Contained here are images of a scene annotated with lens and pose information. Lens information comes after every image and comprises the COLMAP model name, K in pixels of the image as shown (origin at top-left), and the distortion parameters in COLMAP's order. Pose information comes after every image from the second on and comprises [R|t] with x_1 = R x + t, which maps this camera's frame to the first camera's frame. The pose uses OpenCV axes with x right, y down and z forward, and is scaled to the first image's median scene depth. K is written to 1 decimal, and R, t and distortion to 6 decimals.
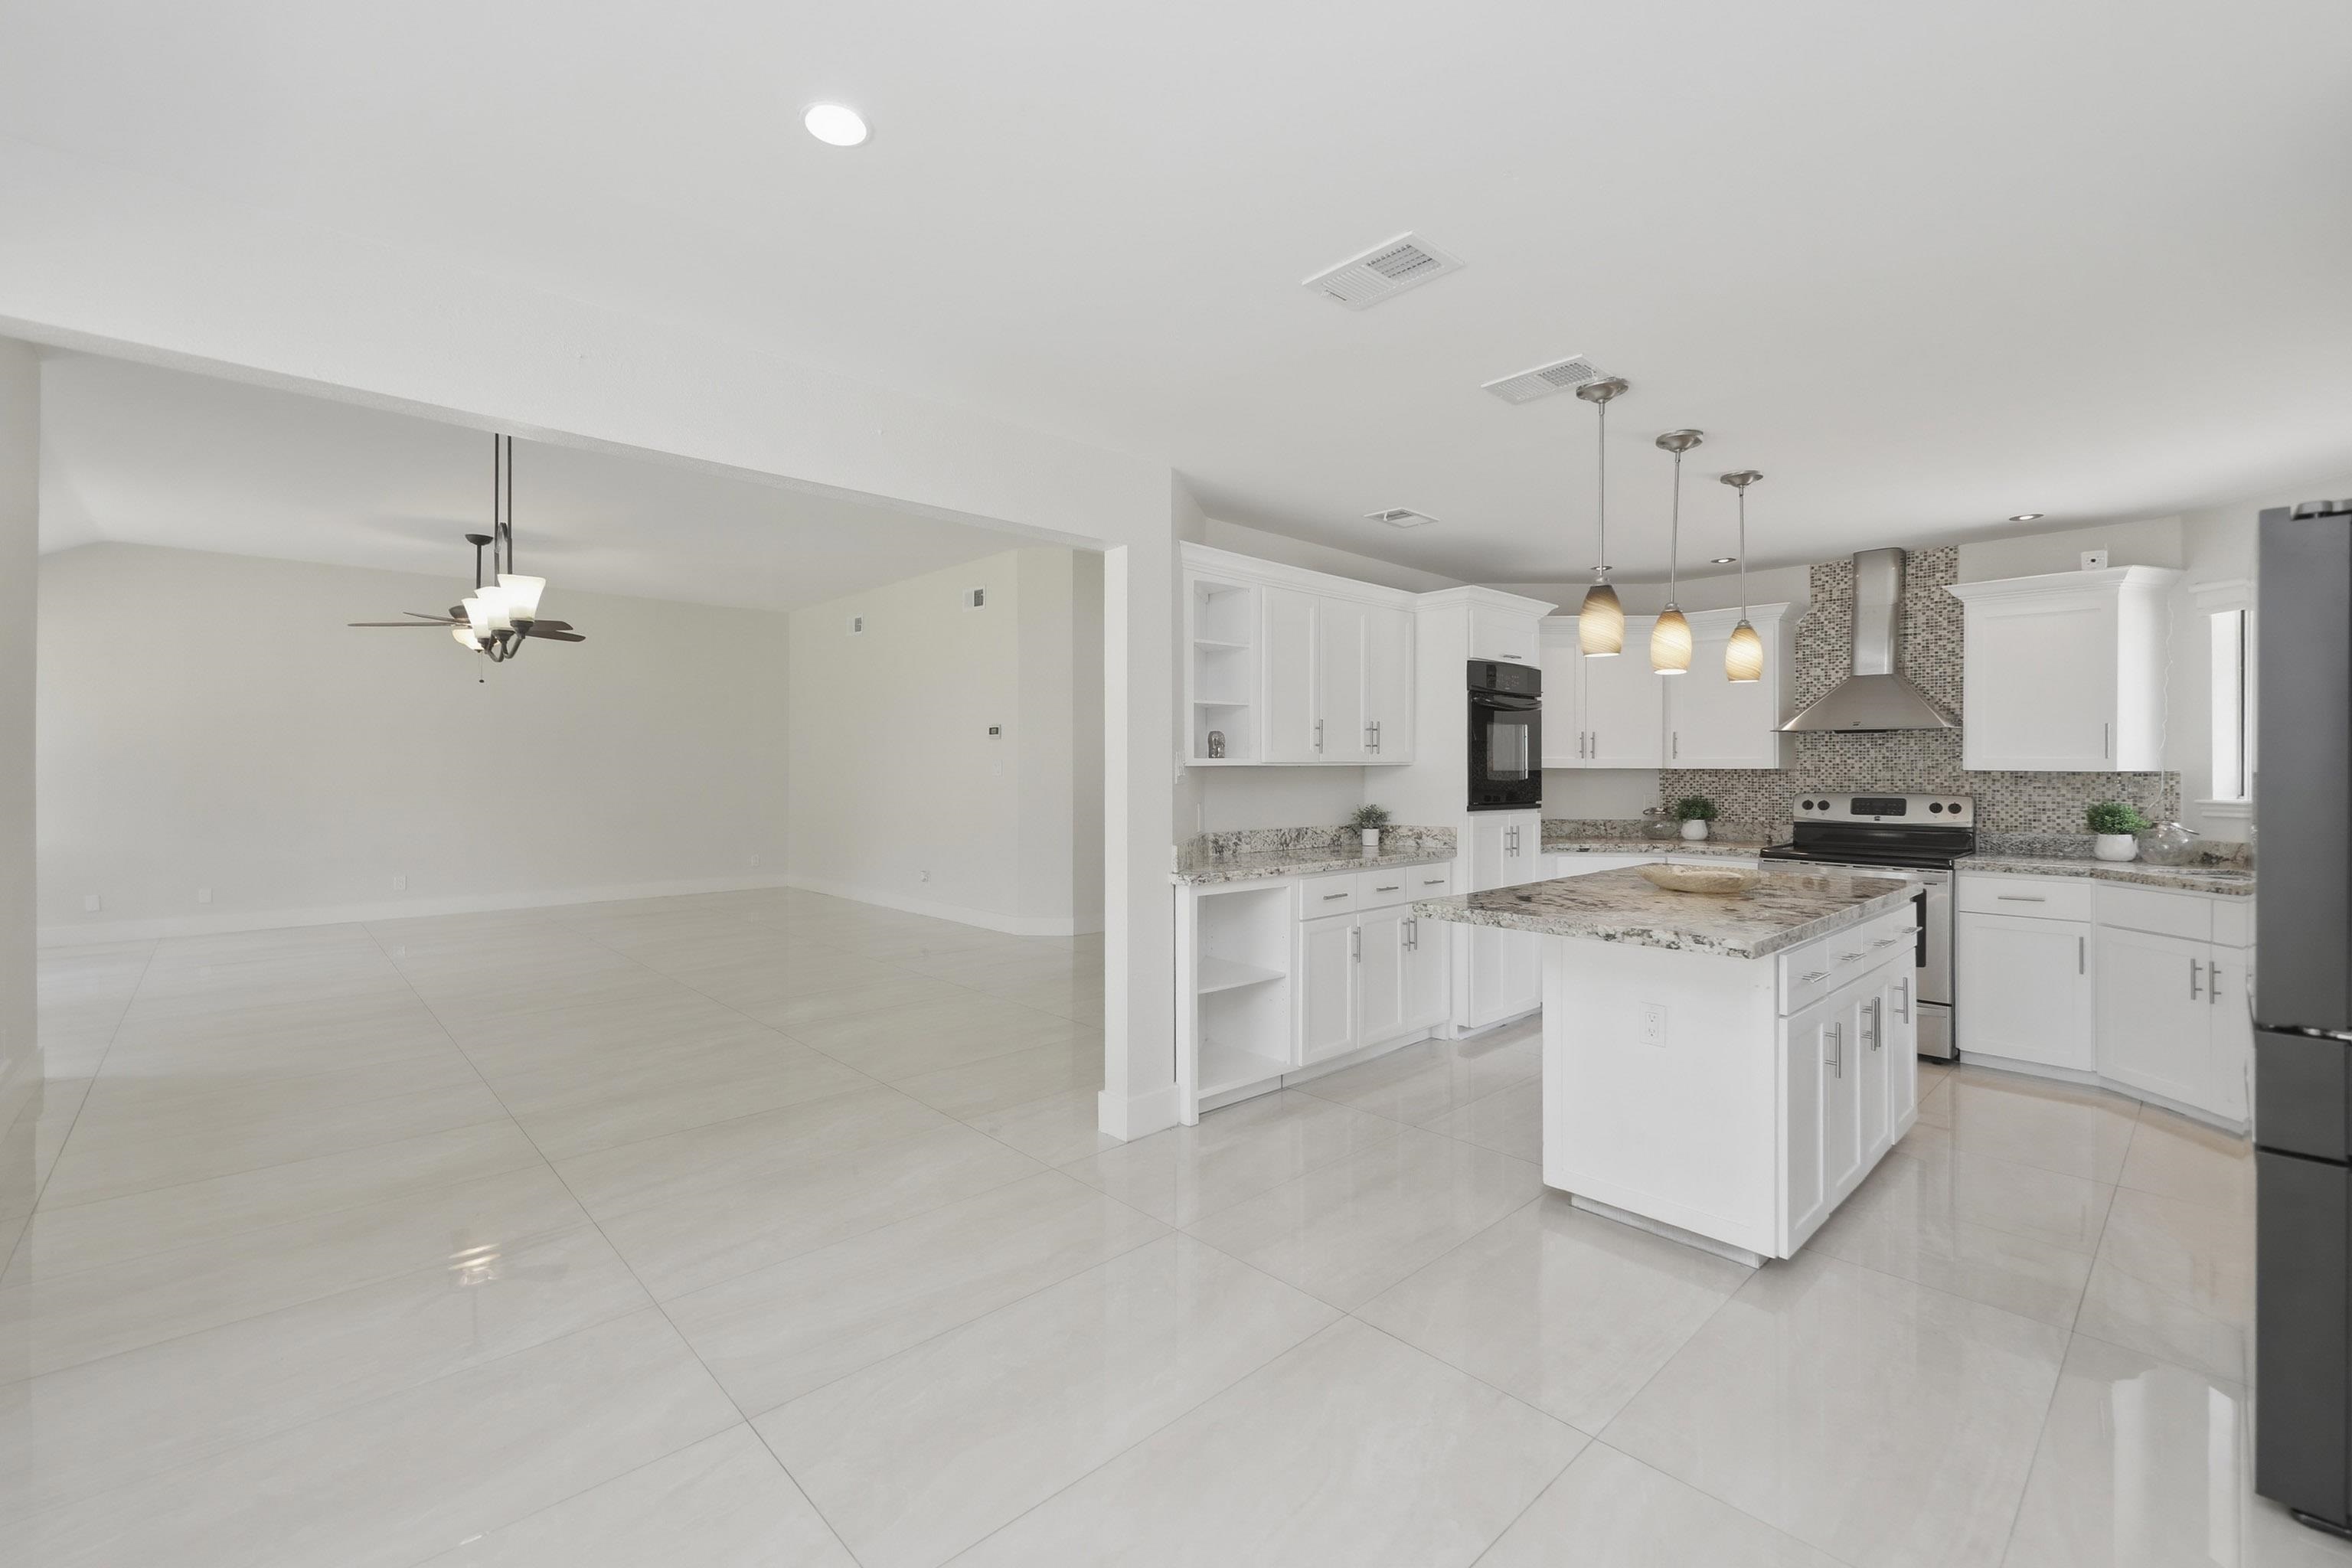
lens RADIAL K [[992.7, 0, 1167.0], [0, 992.7, 766.8], [0, 0, 1]] dist [0.011066, -0.003215]
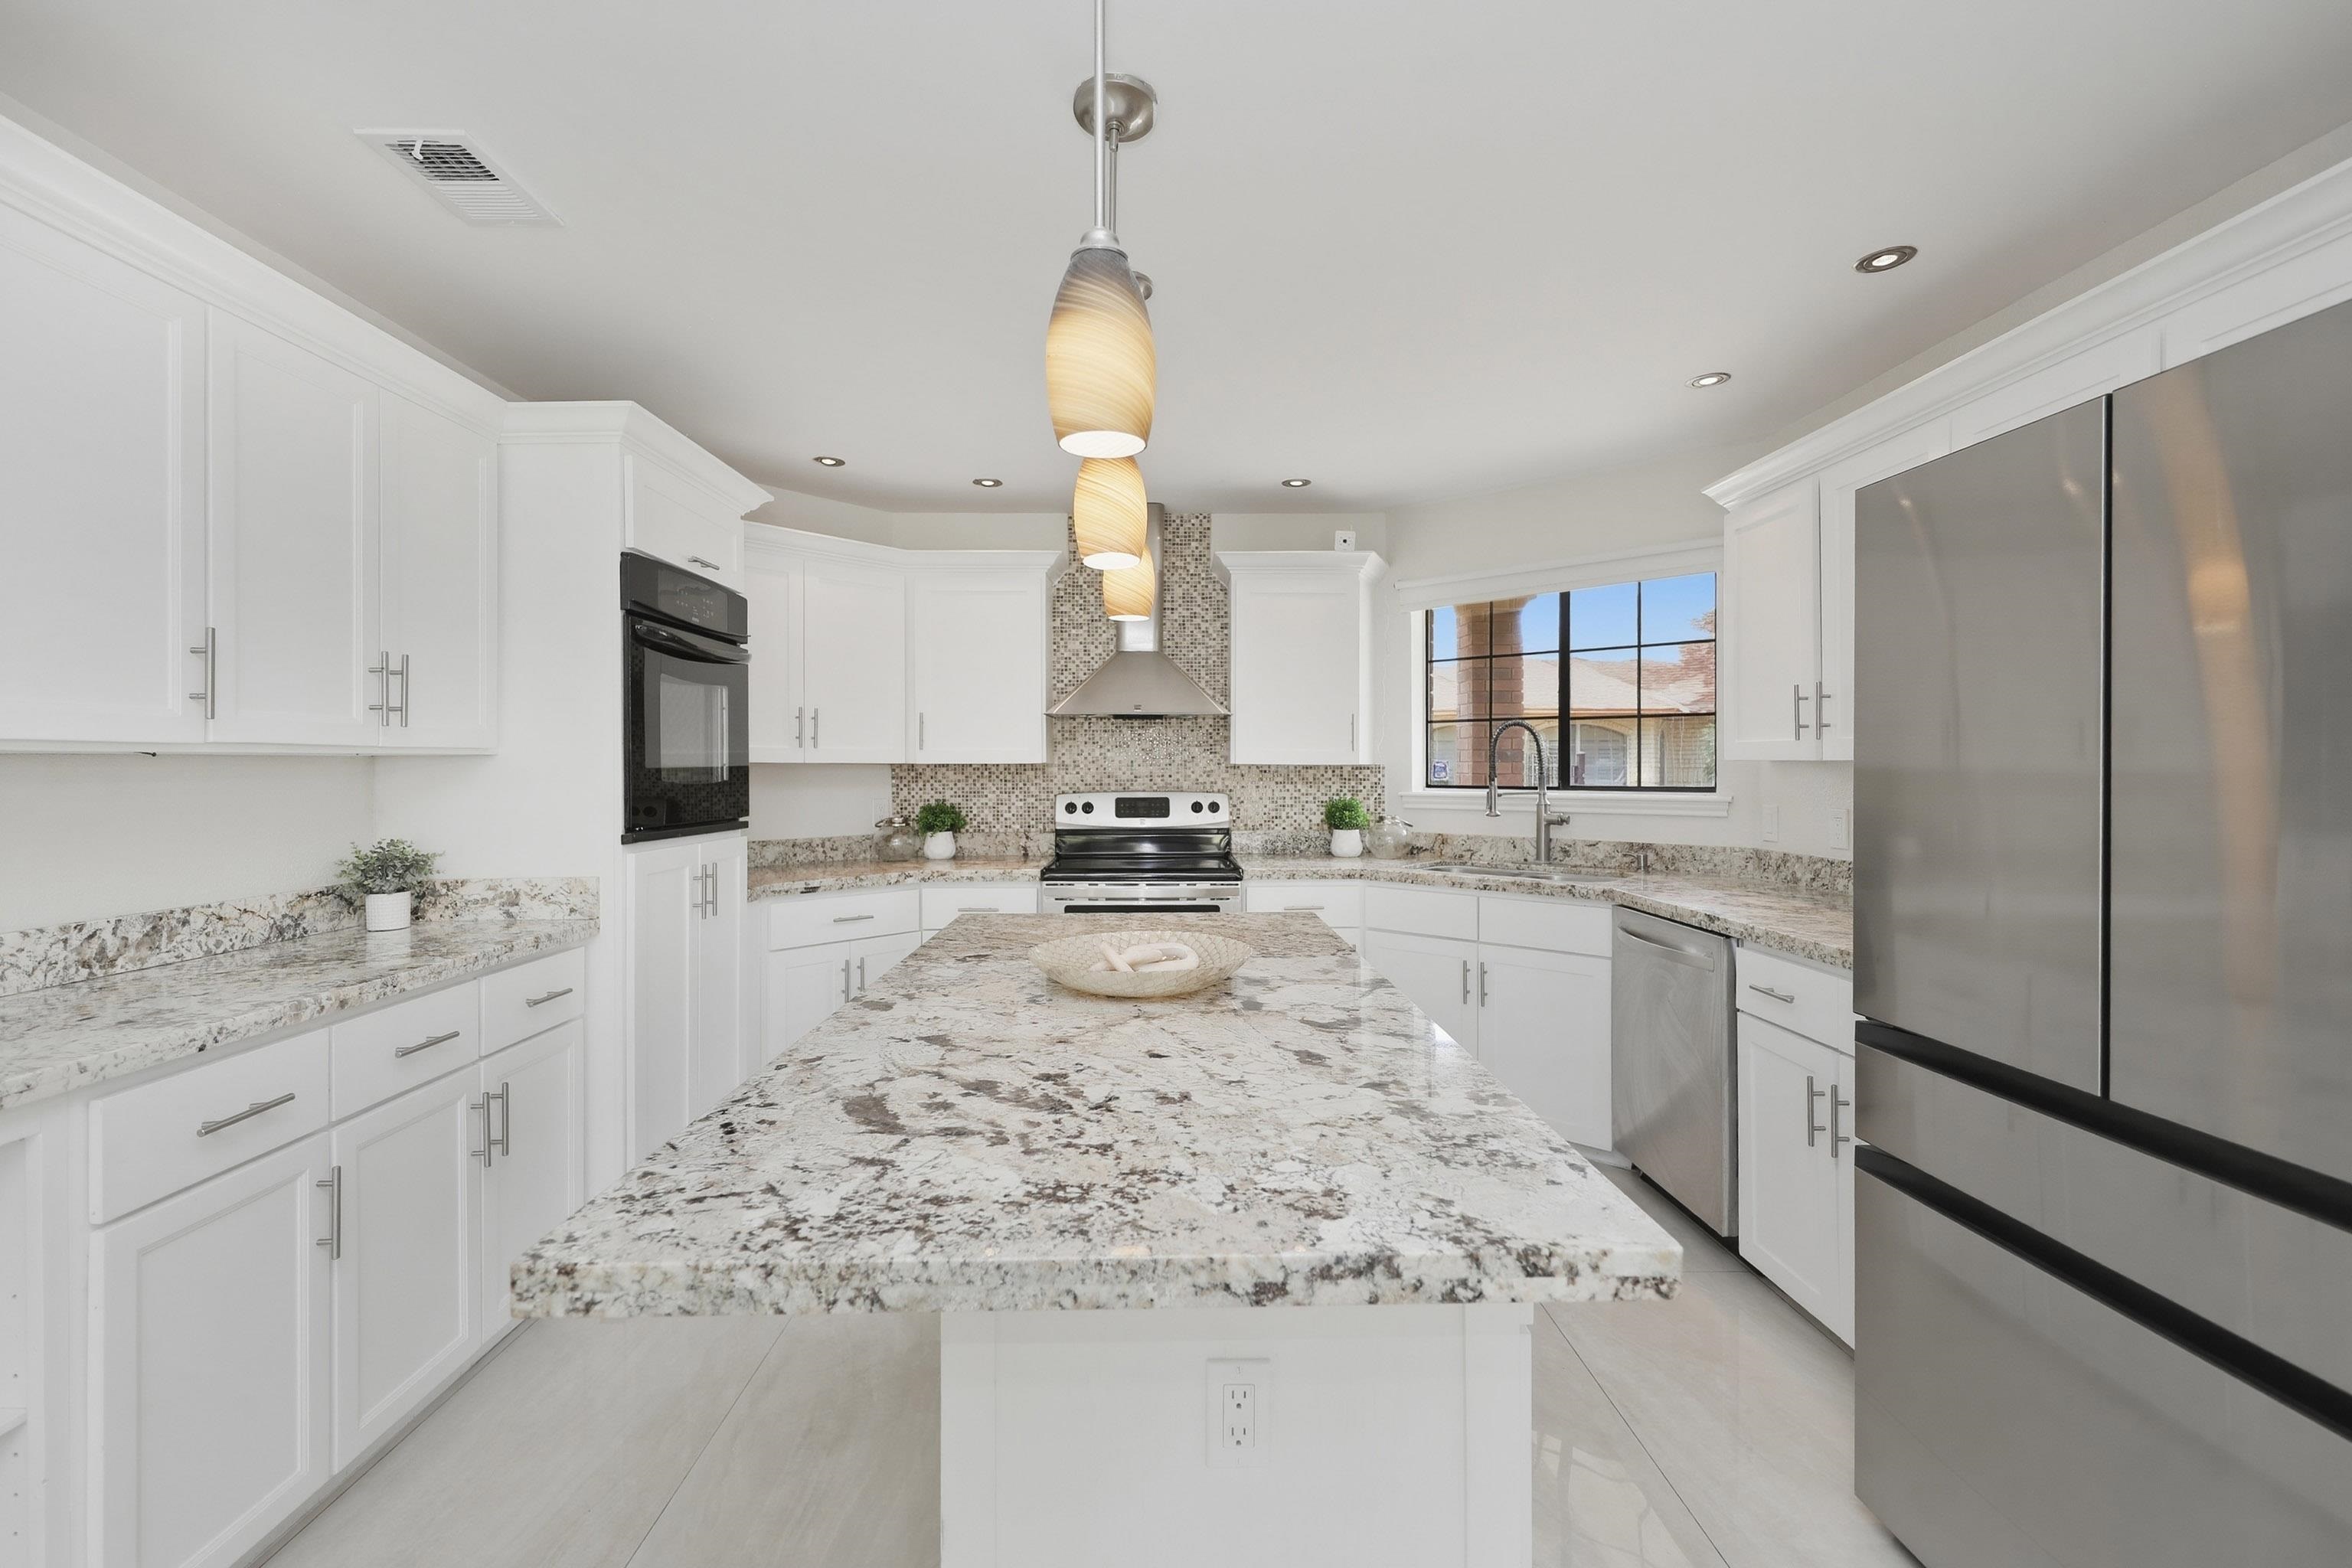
lens RADIAL K [[992.7, 0, 1178.2], [0, 992.7, 771.9], [0, 0, 1]] dist [0.011066, -0.003215]
pose [[0.662474, -0.006504, 0.749057, 0.102935], [0.002711, 0.999977, 0.006285, 0.004299], [-0.749080, -0.002132, 0.662476, 0.426144]]
